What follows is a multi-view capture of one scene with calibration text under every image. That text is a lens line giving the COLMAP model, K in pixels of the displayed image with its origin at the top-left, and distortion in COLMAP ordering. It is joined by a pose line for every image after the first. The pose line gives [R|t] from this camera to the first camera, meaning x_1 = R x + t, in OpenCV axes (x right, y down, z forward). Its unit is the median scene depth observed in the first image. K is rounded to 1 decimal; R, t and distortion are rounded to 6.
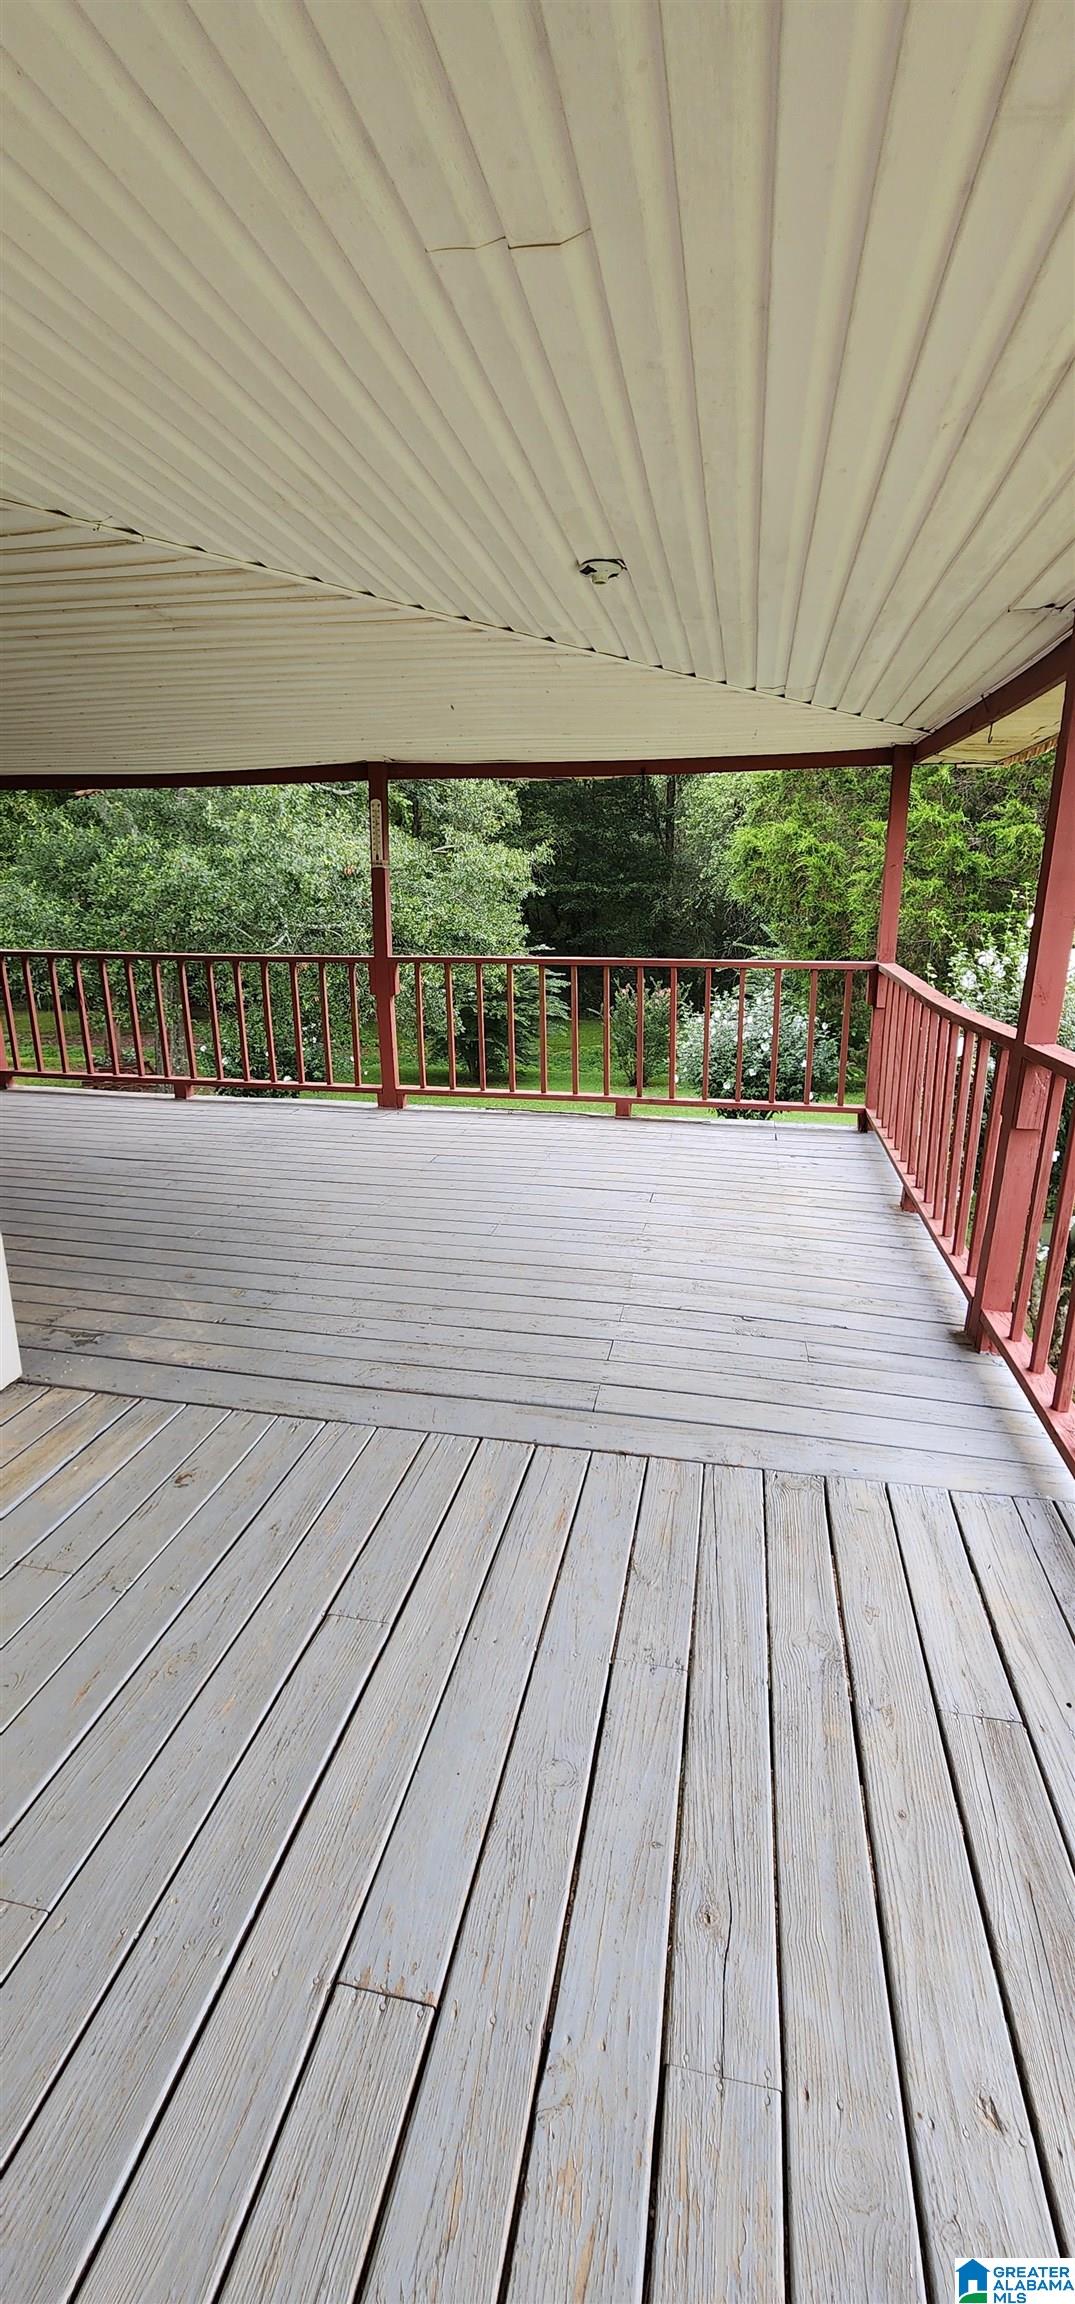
lens RADIAL K [[938.4, 0, 530.1], [0, 938.4, 1124.9], [0, 0, 1]] dist [-0.000012, 0.000842]
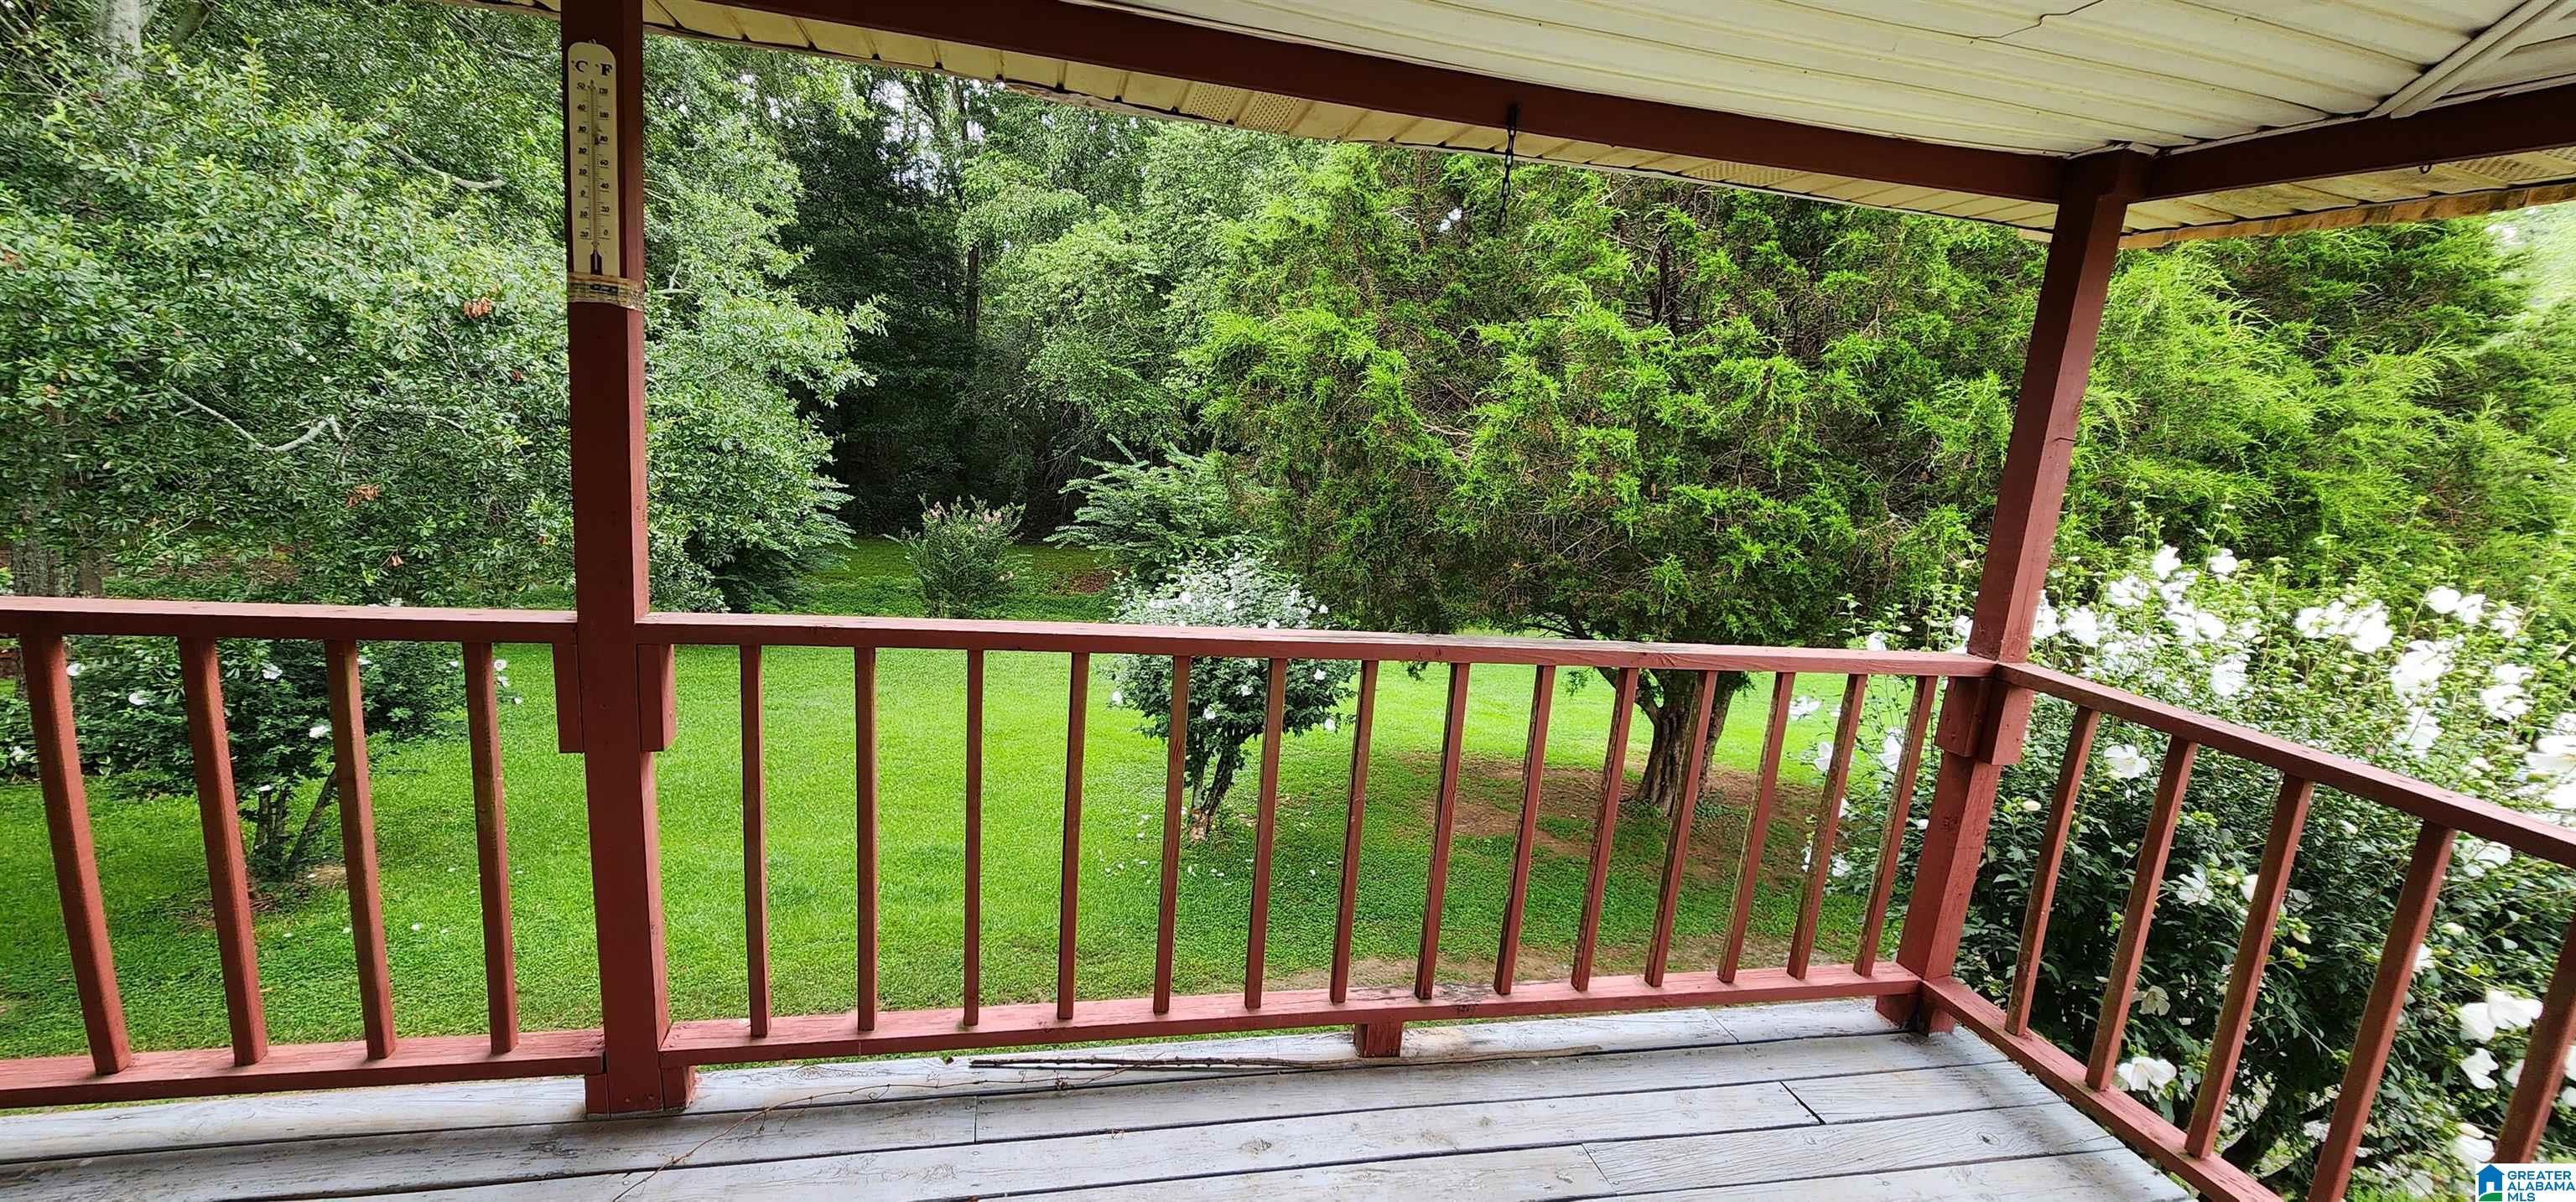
lens RADIAL K [[1055.8, 0, 1265.1], [0, 1055.8, 602.9], [0, 0, 1]] dist [0.000529, 0.001279]
pose [[0.901920, -0.005873, 0.431864, -0.053720], [0.022979, 0.999144, -0.034401, -0.076896], [-0.431292, 0.040951, 0.901283, 0.287141]]
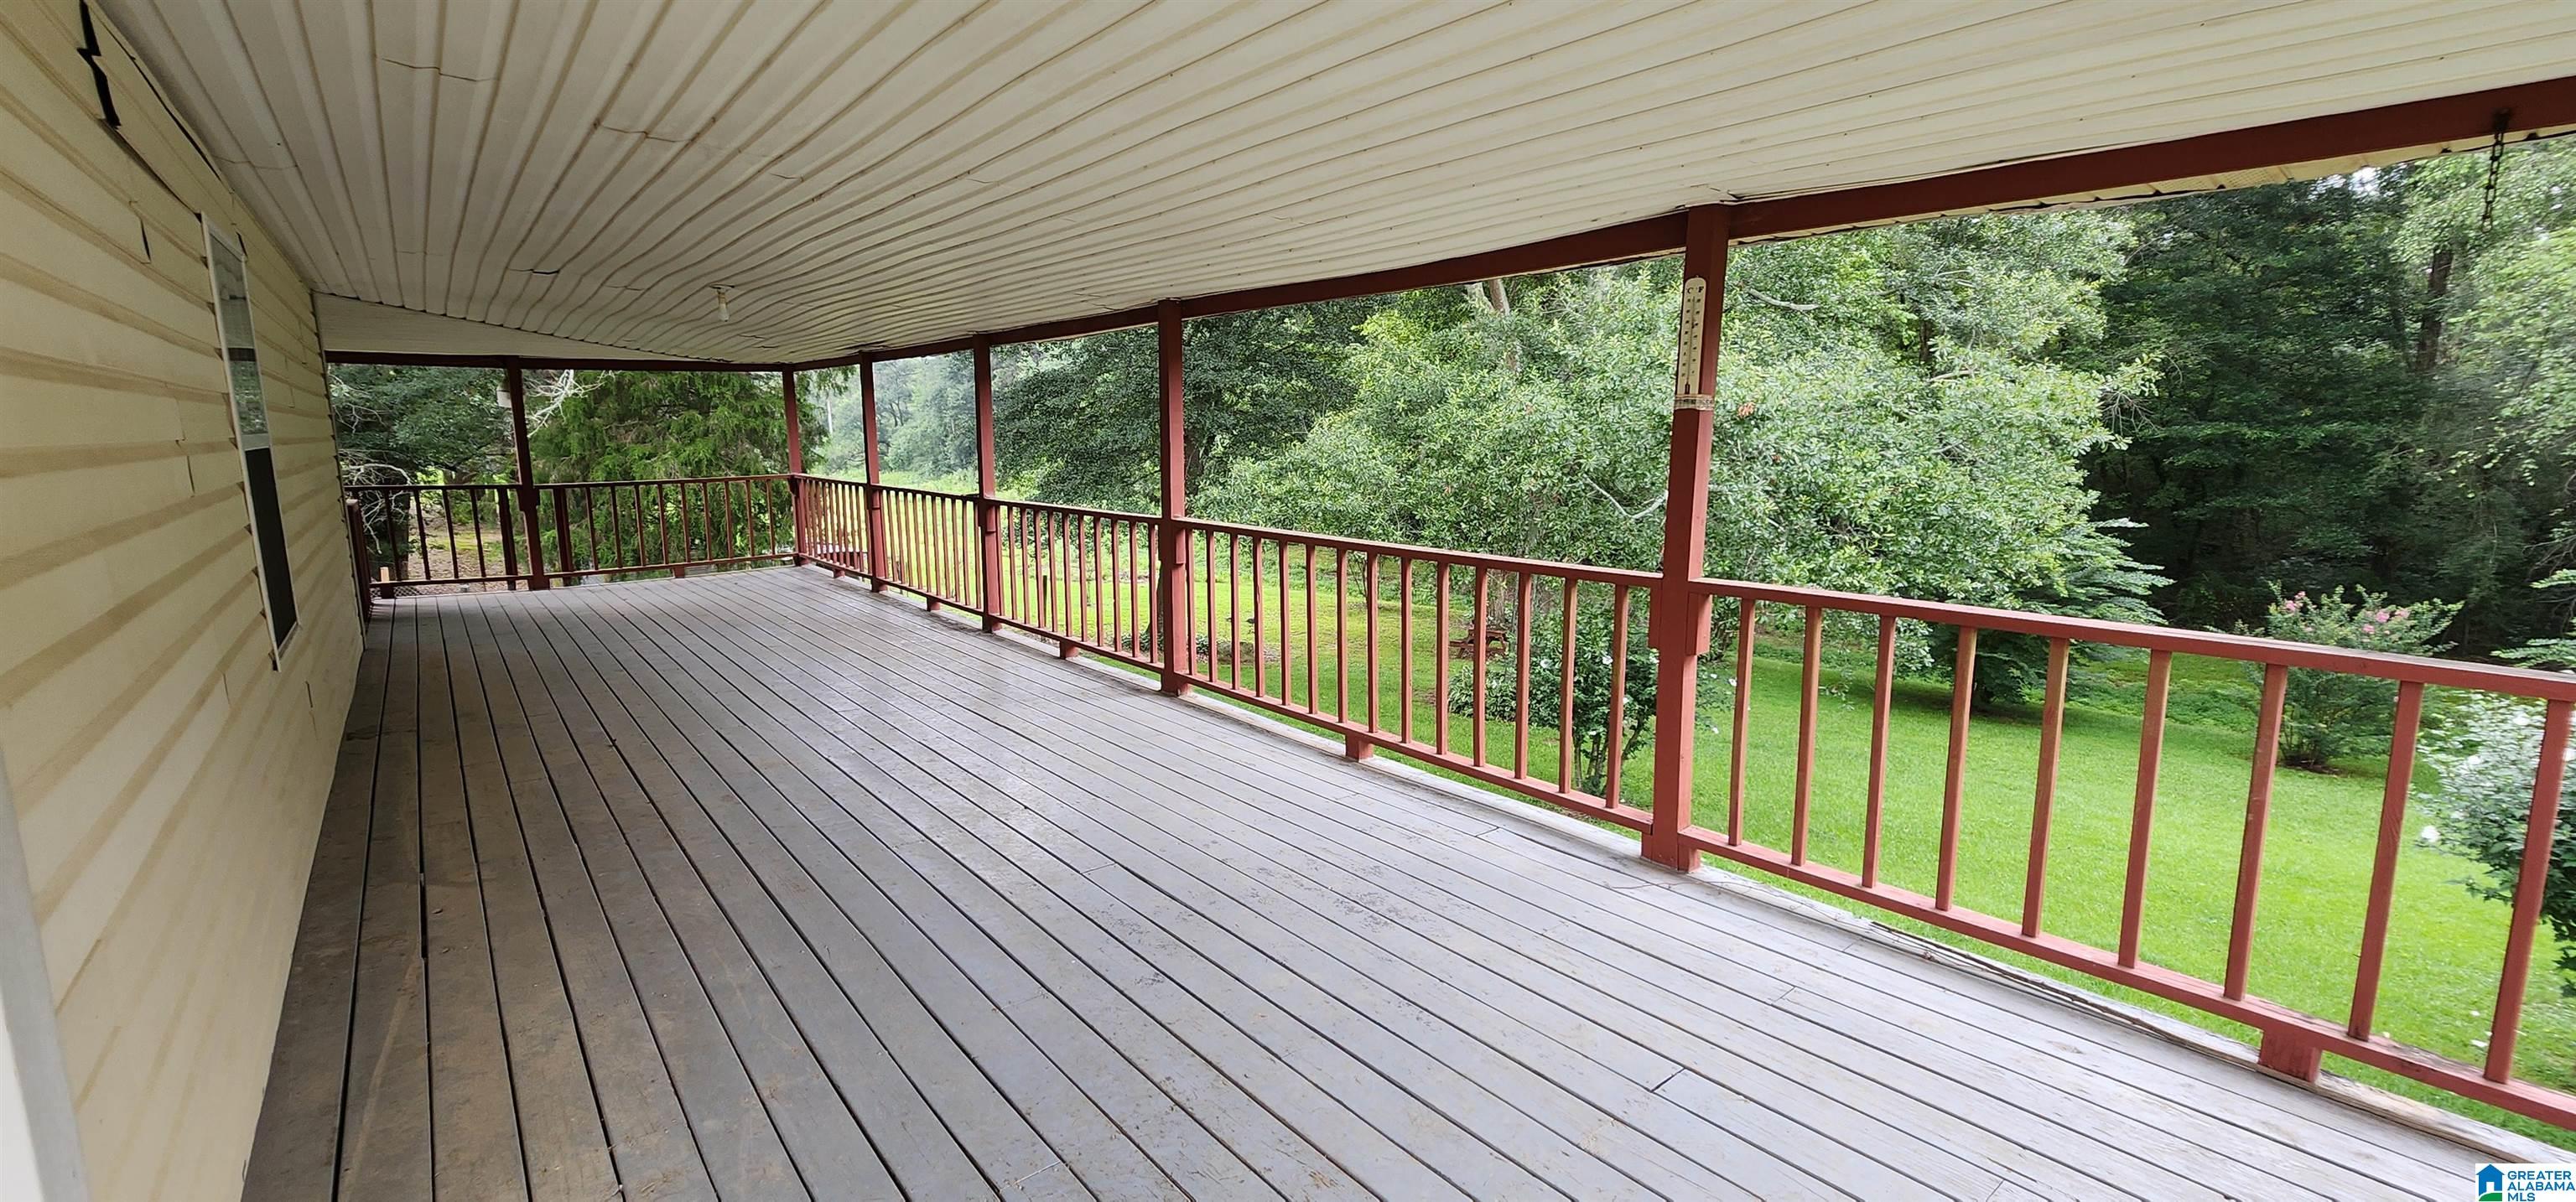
lens RADIAL K [[1055.8, 0, 1265.1], [0, 1055.8, 602.9], [0, 0, 1]] dist [0.000529, 0.001279]
pose [[0.782042, 0.103003, -0.614655, 0.010371], [-0.153963, 0.987609, -0.030389, -0.051424], [0.603909, 0.118399, 0.788211, 0.184972]]
